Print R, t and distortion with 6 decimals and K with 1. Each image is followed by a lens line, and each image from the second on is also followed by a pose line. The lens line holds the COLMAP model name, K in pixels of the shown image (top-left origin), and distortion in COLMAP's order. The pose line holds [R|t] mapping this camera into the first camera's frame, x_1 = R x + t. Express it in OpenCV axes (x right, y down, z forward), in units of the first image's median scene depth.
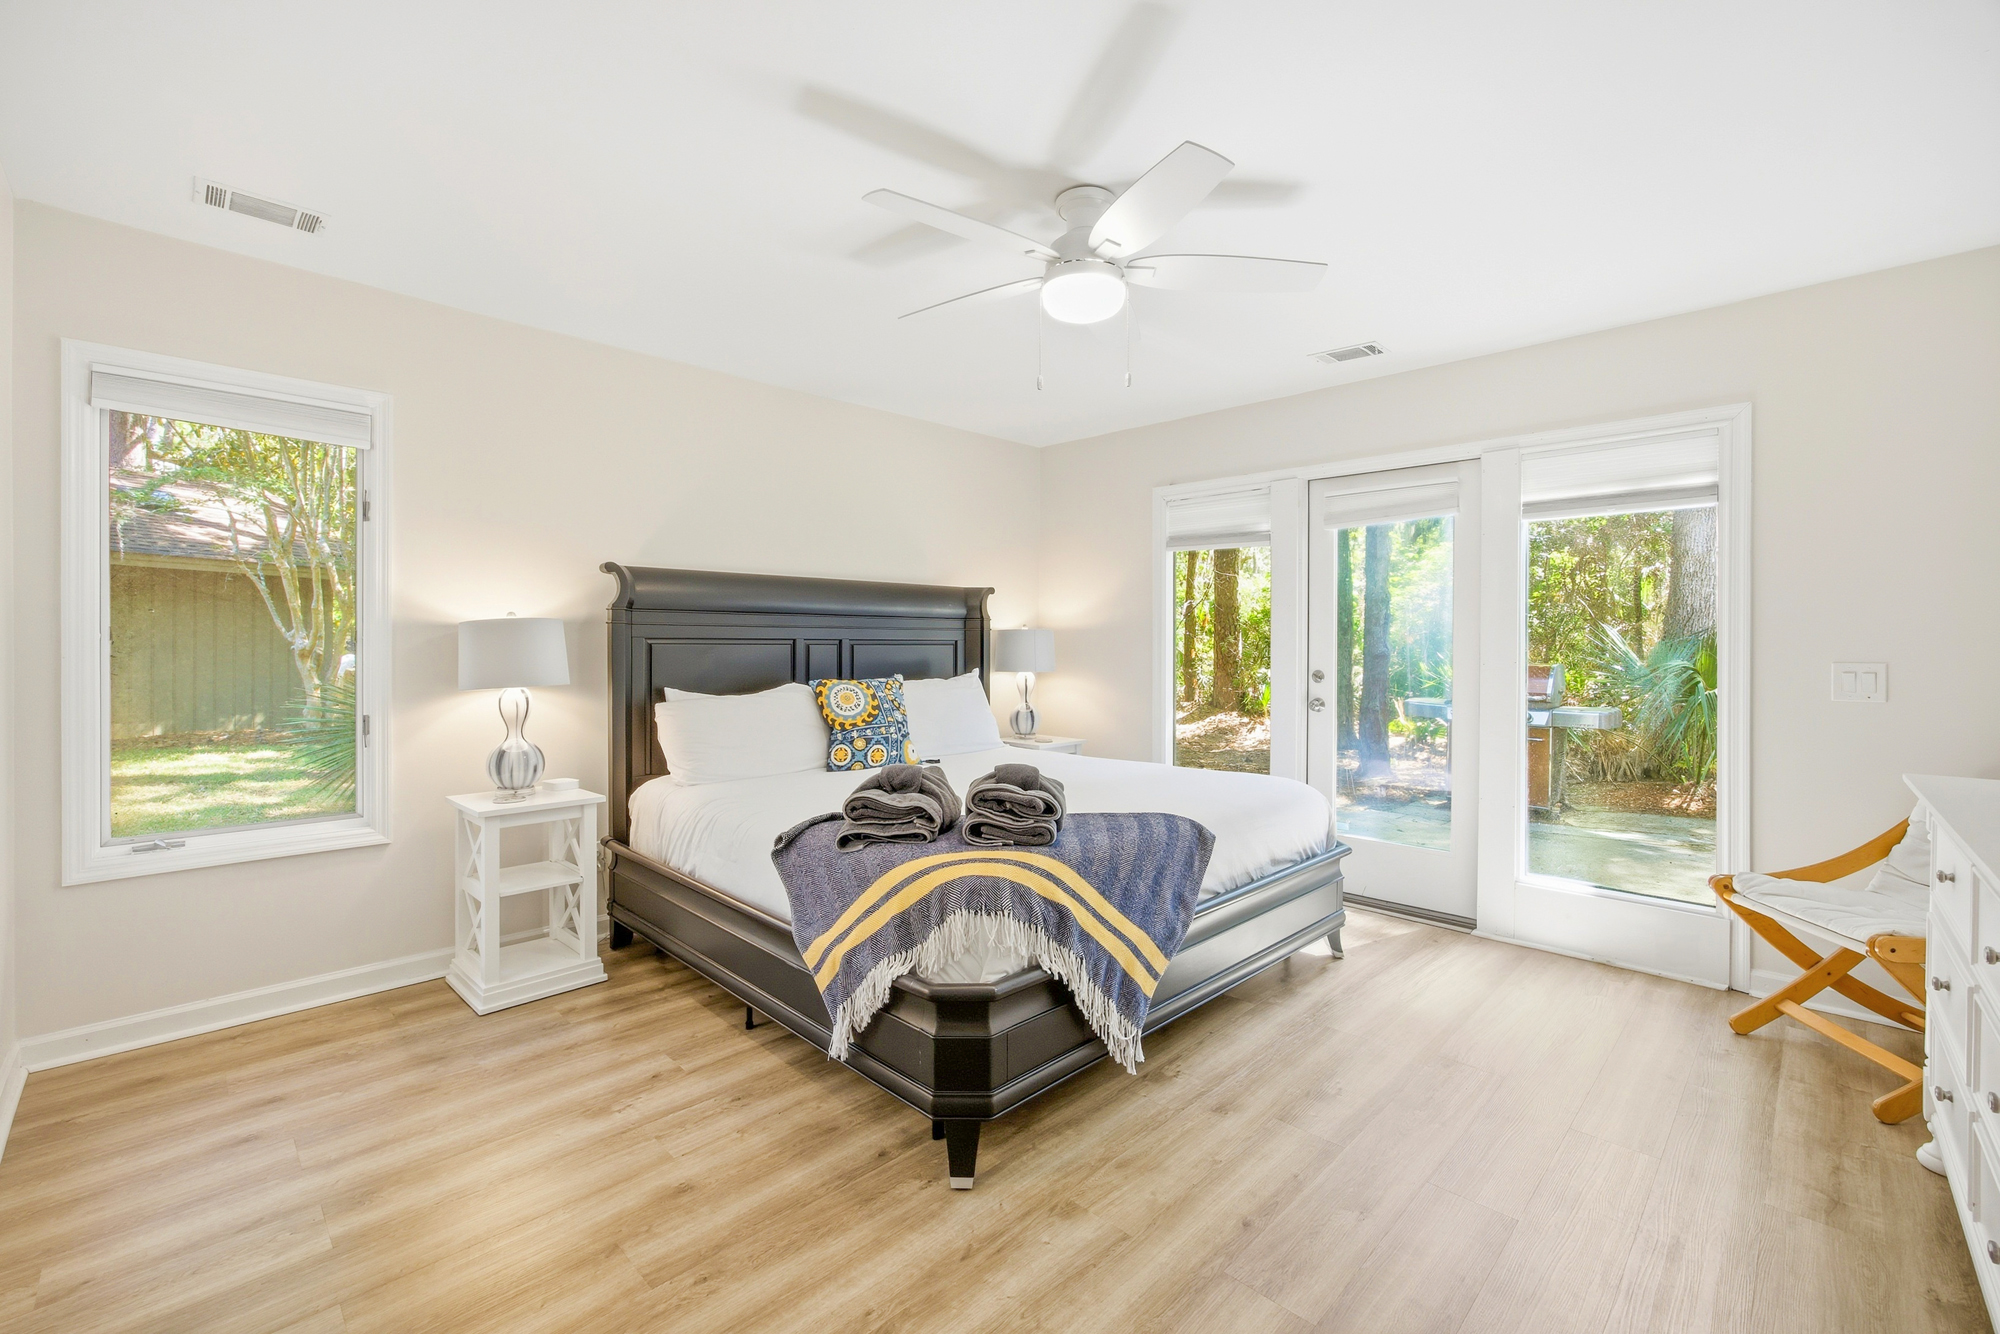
lens RADIAL K [[849.8, 0, 1000.0], [0, 849.8, 667.0], [0, 0, 1]] dist [-0.001467, -0.000116]
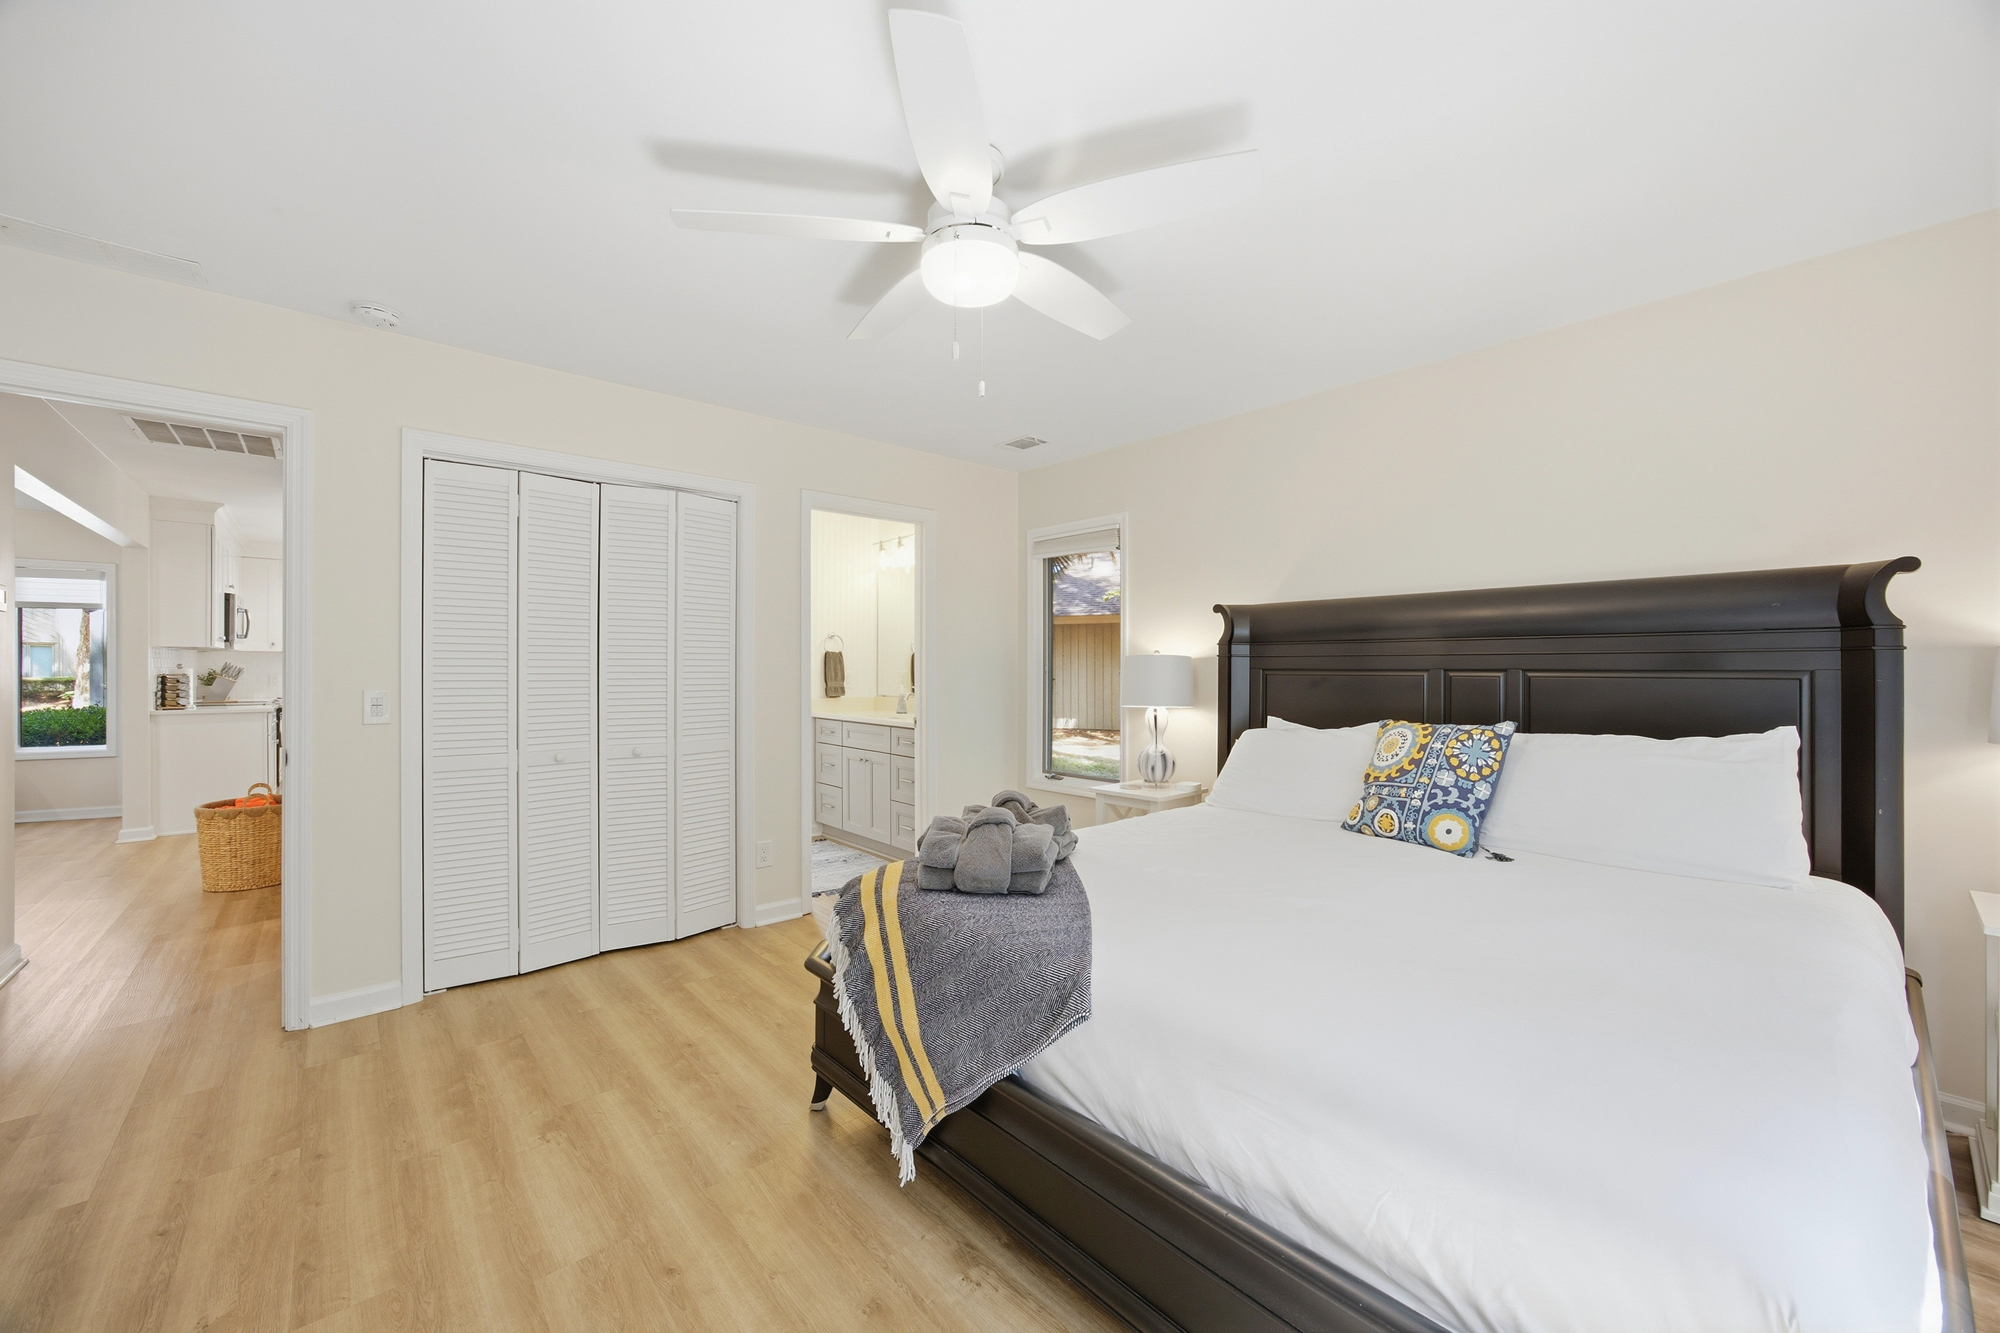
lens RADIAL K [[770.5, 0, 1000.0], [0, 770.5, 666.5], [0, 0, 1]] dist [-0.013950, -0.000003]
pose [[-0.064905, -0.003563, -0.997885, 0.618032], [-0.032508, 0.999470, -0.001454, -0.025381], [0.997362, 0.032345, -0.064987, 0.765561]]
